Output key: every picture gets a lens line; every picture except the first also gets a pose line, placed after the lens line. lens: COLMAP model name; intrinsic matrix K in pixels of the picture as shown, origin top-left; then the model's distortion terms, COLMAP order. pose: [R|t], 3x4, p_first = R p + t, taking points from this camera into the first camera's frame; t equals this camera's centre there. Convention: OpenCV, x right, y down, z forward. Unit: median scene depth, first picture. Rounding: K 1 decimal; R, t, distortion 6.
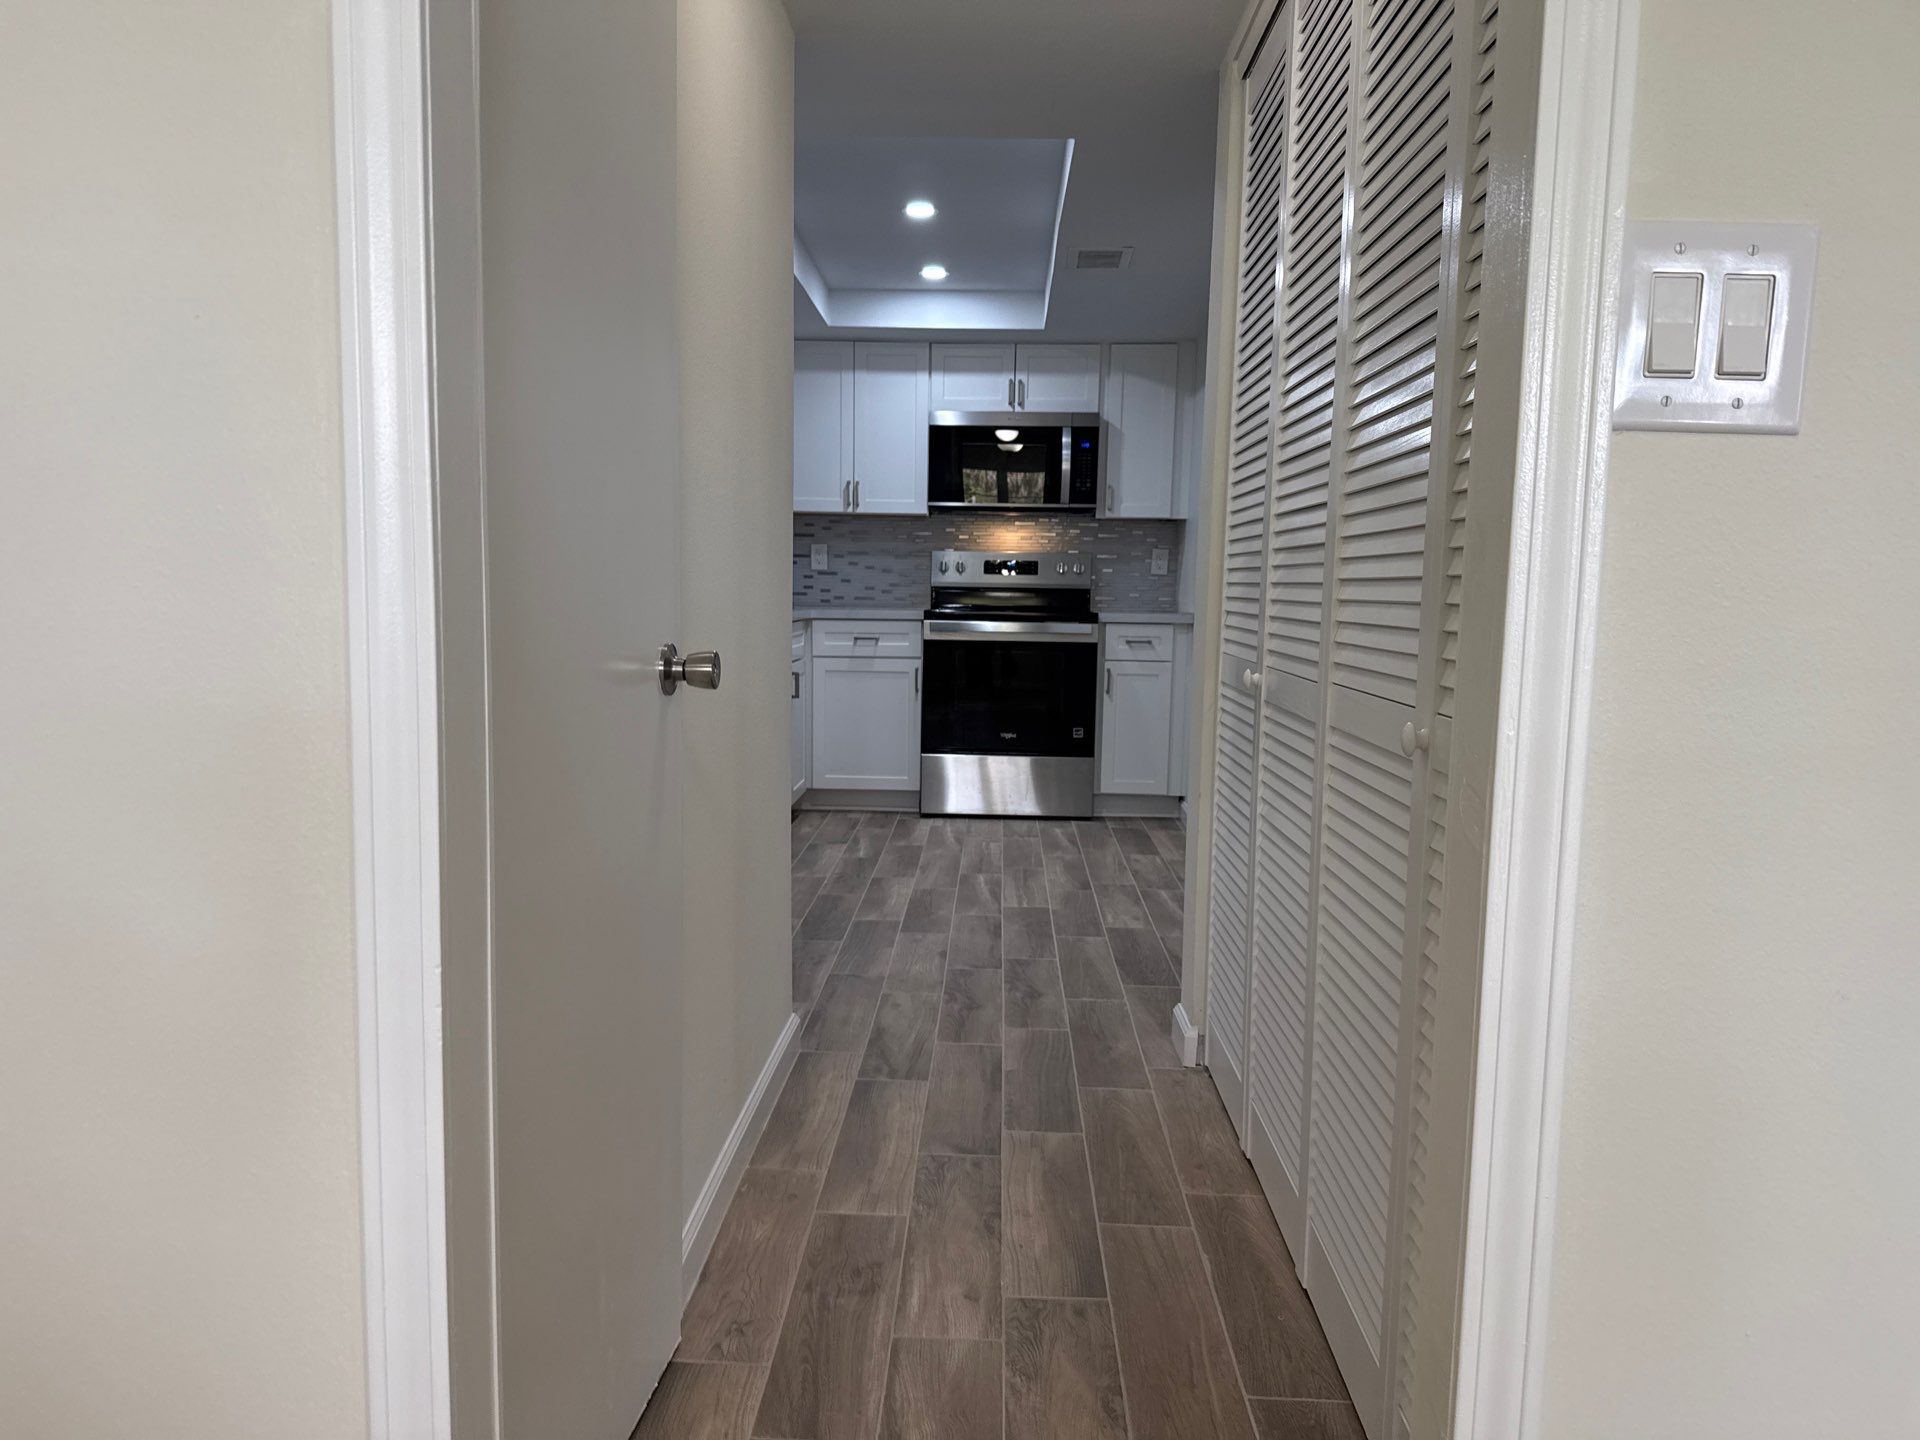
lens RADIAL K [[1385.2, 0, 981.6], [0, 1385.2, 775.3], [0, 0, 1]] dist [0.073008, -0.084792]
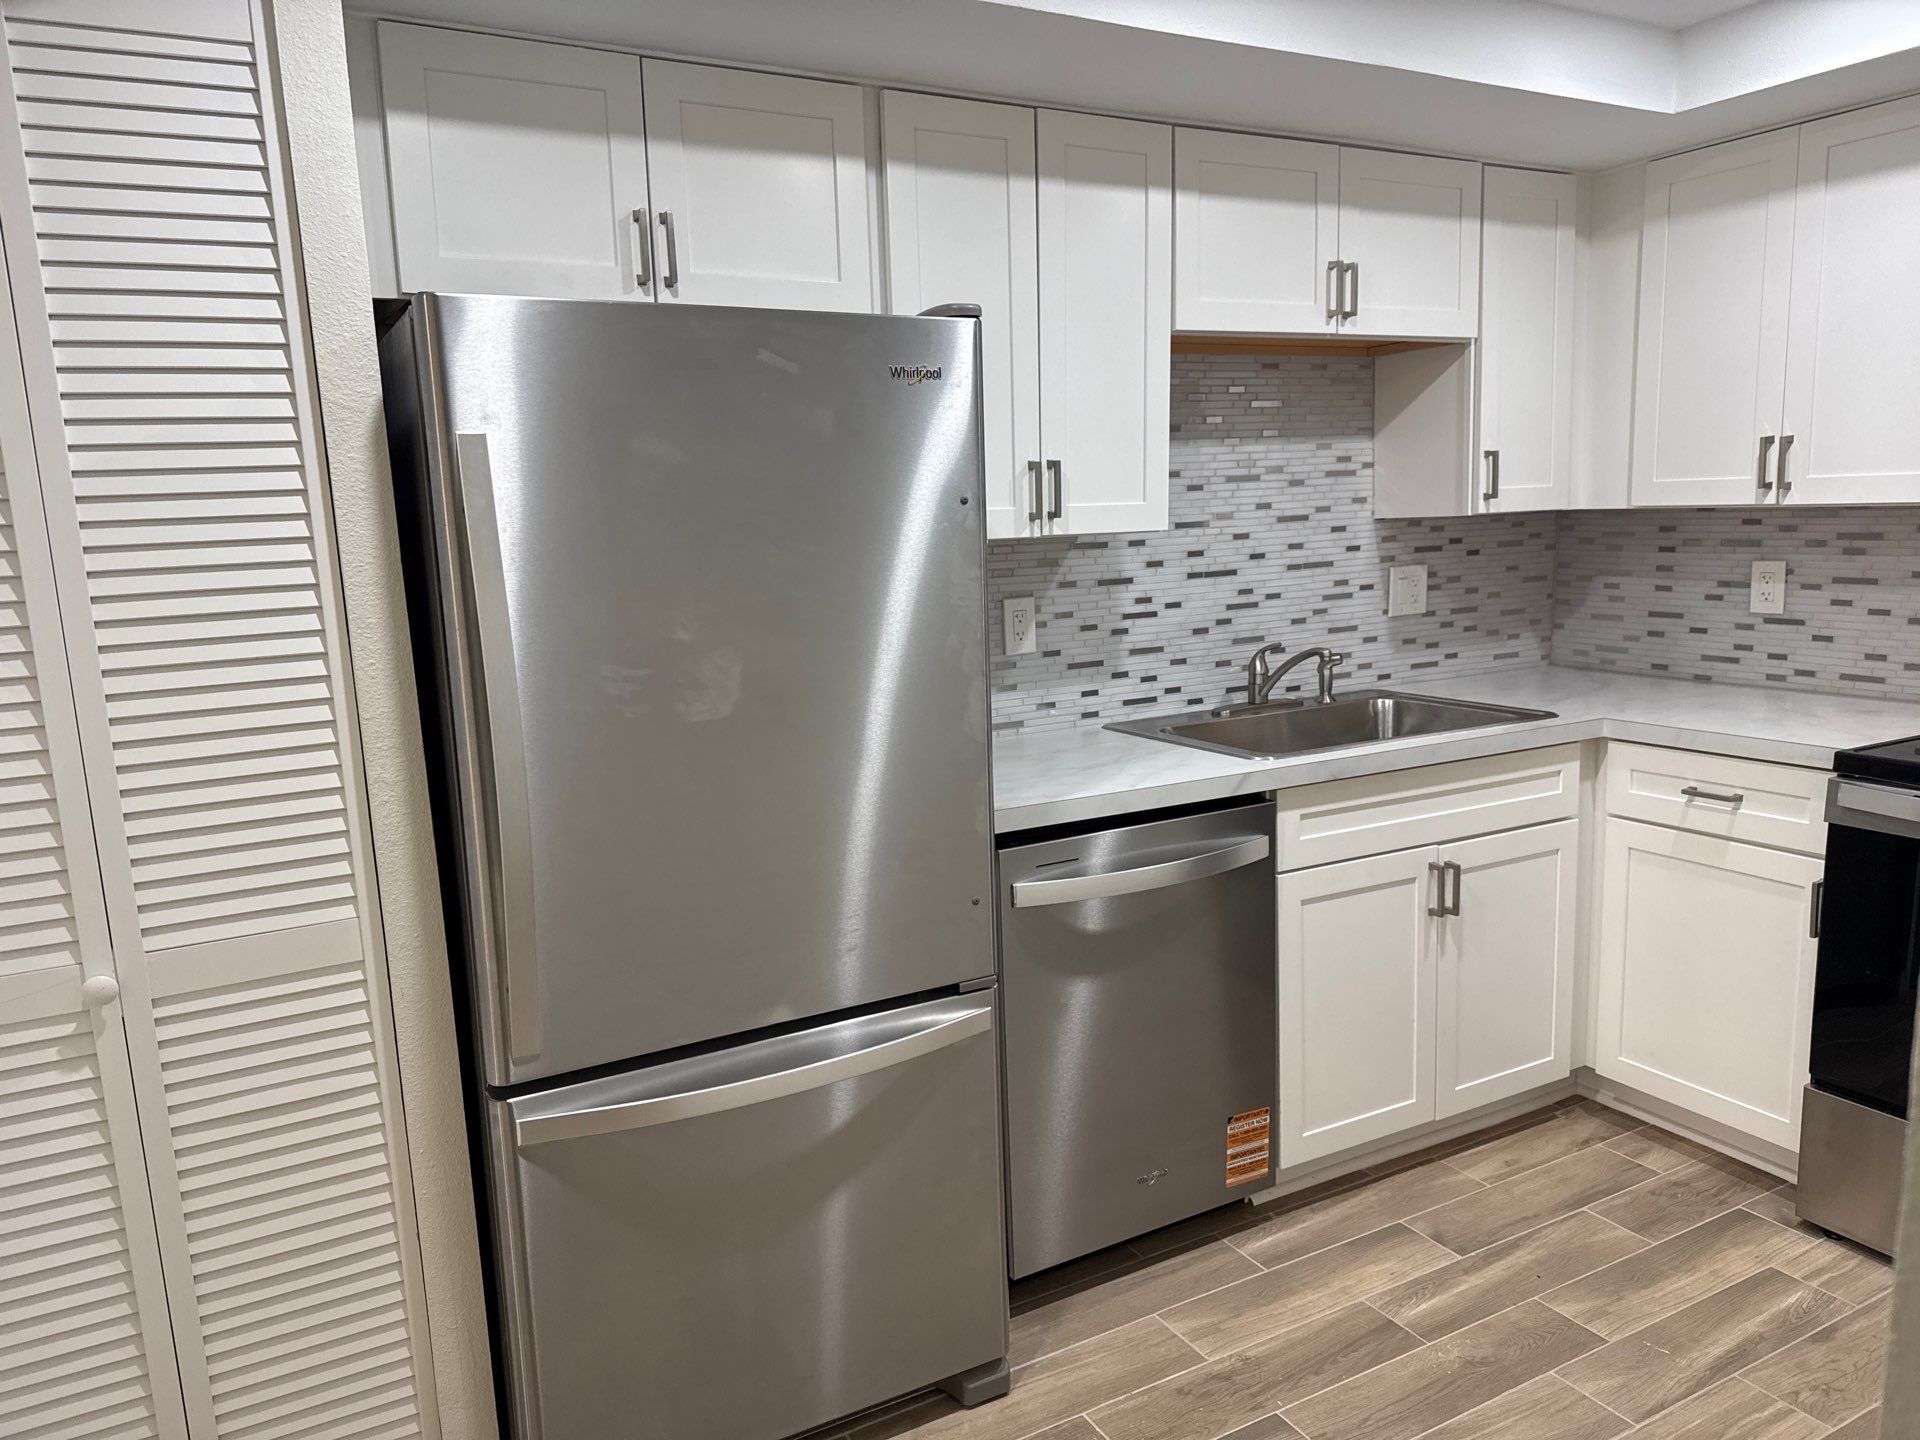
lens RADIAL K [[1385.2, 0, 932.6], [0, 1385.2, 746.3], [0, 0, 1]] dist [0.073008, -0.084792]
pose [[0.488807, 0.120410, -0.864042, 0.182073], [-0.078573, 0.992480, 0.093858, -0.134272], [0.868847, 0.022012, 0.494592, 0.542440]]
